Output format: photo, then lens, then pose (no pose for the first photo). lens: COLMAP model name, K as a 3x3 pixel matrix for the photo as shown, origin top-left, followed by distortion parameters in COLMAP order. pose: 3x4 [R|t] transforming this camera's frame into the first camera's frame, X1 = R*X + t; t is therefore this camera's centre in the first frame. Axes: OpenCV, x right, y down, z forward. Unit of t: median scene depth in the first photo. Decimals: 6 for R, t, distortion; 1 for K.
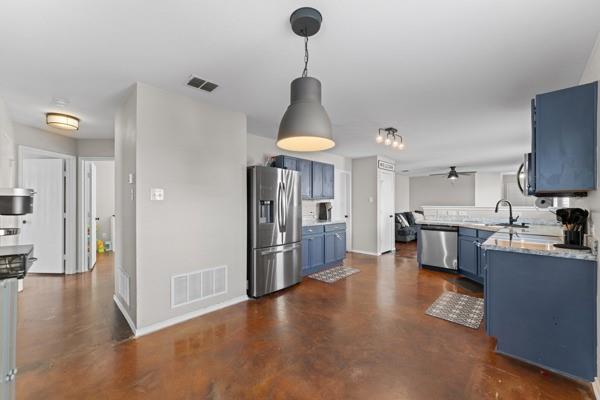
lens RADIAL K [[237.9, 0, 300.0], [0, 237.9, 200.0], [0, 0, 1]] dist [-0.000675, 0.000038]
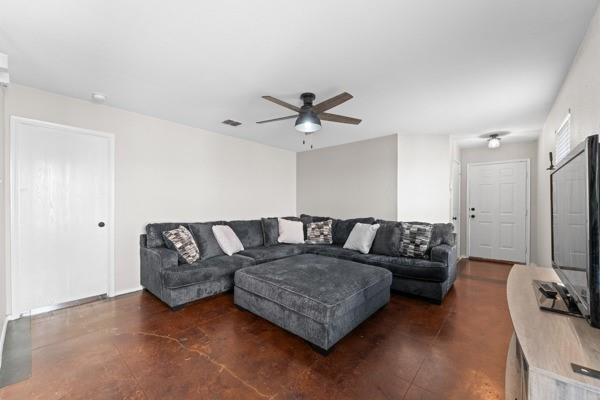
lens RADIAL K [[237.9, 0, 300.0], [0, 237.9, 200.0], [0, 0, 1]] dist [-0.000675, 0.000038]
pose [[0.998042, 0.006621, 0.062192, 0.895523], [-0.006533, 0.999977, -0.001604, 0.028595], [-0.062202, 0.001194, 0.998063, 0.948313]]
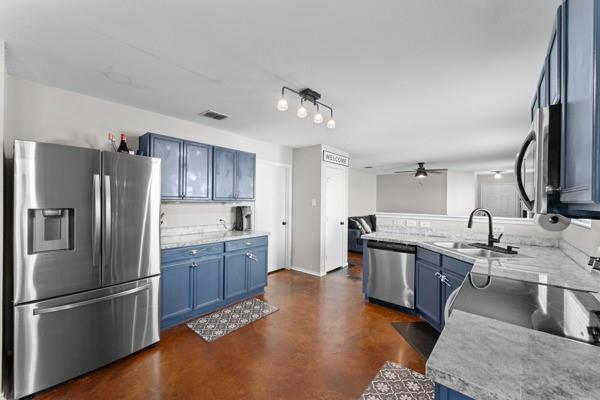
lens RADIAL K [[237.9, 0, 300.0], [0, 237.9, 200.0], [0, 0, 1]] dist [-0.000675, 0.000038]
pose [[0.997453, 0.011522, 0.070396, 0.236900], [-0.012237, 0.999878, 0.009733, -0.018664], [-0.070275, -0.010570, 0.997472, 0.288115]]
